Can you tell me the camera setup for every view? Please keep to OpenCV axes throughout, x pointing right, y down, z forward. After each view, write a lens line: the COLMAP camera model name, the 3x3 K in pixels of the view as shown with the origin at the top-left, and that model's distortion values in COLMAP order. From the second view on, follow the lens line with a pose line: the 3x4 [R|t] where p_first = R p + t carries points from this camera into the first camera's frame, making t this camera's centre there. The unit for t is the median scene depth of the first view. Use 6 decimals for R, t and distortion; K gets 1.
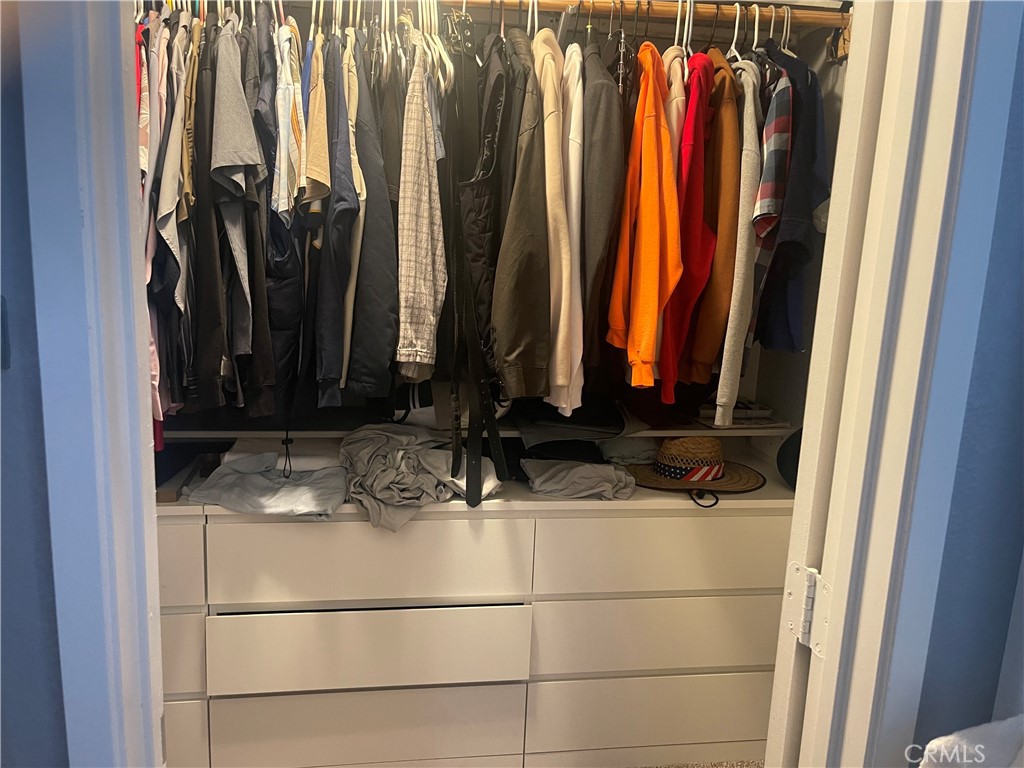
lens RADIAL K [[775.2, 0, 512.0], [0, 775.2, 387.6], [0, 0, 1]] dist [0.072548, -0.090262]
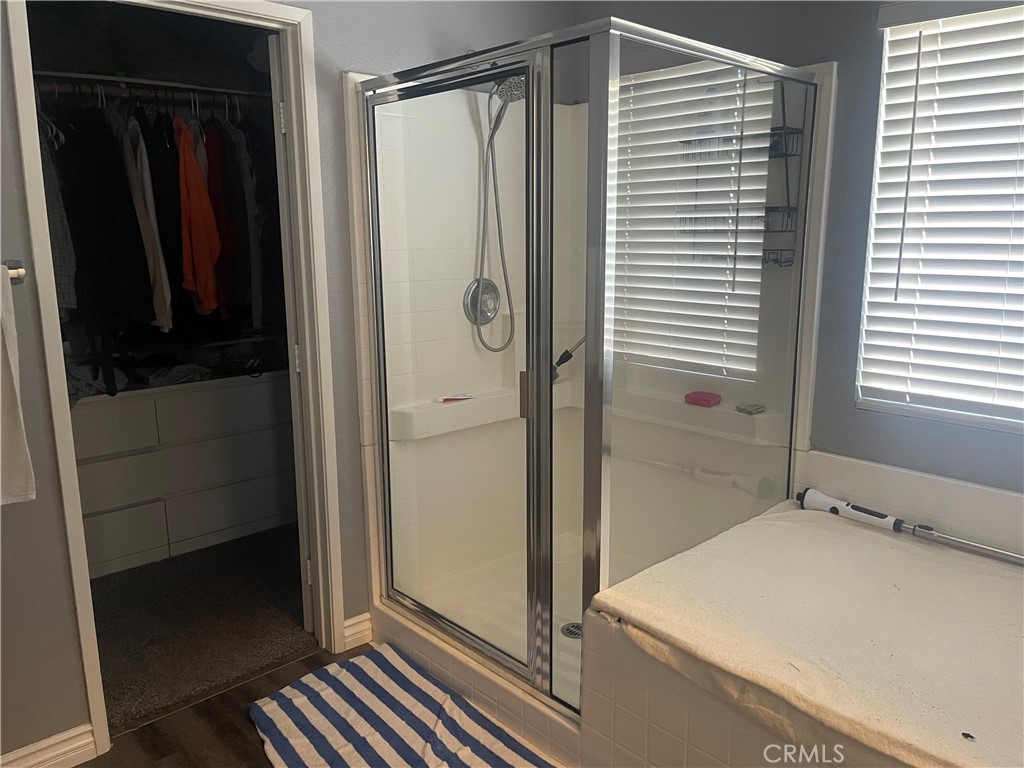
lens RADIAL K [[775.2, 0, 517.7], [0, 775.2, 386.0], [0, 0, 1]] dist [0.072548, -0.090262]
pose [[0.832431, -0.152663, 0.532685, -0.220499], [0.139941, 0.988058, 0.064482, 0.145756], [-0.536168, 0.020867, 0.843854, -0.884178]]
